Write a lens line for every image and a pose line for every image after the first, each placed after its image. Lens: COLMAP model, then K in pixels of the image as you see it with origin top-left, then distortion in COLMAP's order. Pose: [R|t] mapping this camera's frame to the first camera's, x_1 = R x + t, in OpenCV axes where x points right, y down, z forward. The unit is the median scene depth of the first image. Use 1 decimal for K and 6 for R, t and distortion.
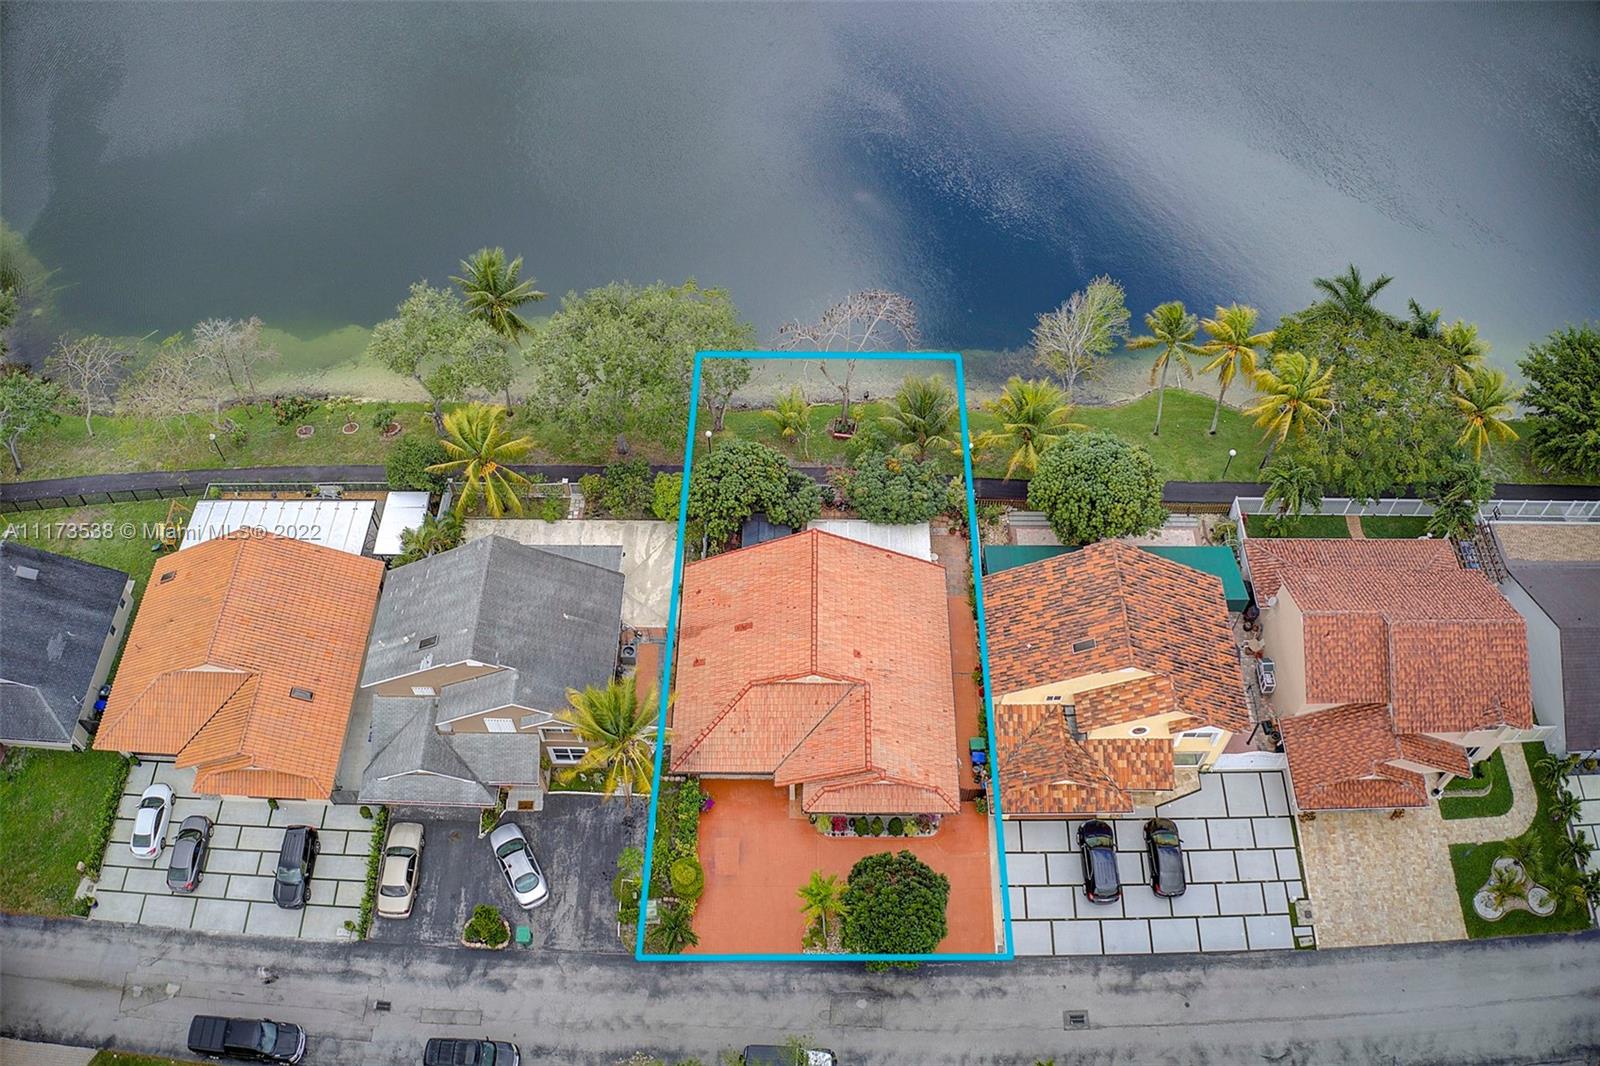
lens RADIAL K [[1264.2, 0, 800.0], [0, 1264.2, 533.0], [0, 0, 1]] dist [-0.199663, 0.034055]
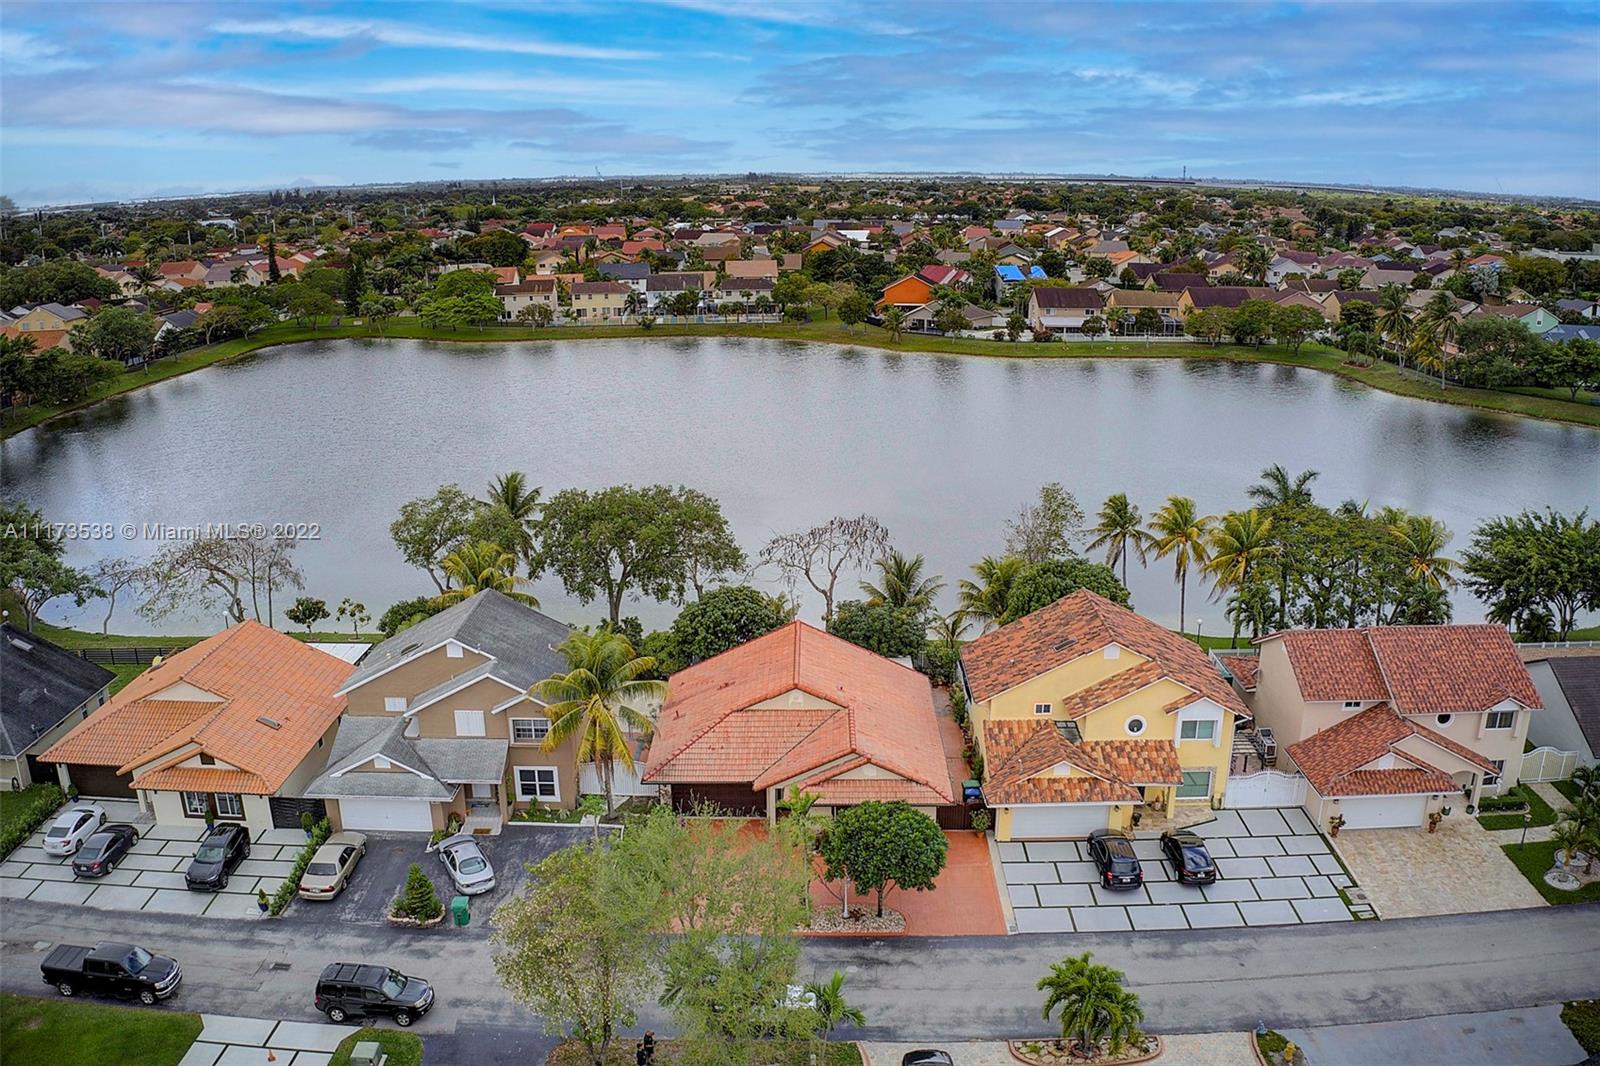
lens RADIAL K [[1264.2, 0, 800.0], [0, 1264.2, 533.0], [0, 0, 1]] dist [-0.199663, 0.034055]
pose [[0.999997, 0.001351, 0.001870, 0.012647], [0.000050, 0.797909, -0.602778, 0.634053], [-0.002307, 0.602777, 0.797907, 0.149008]]
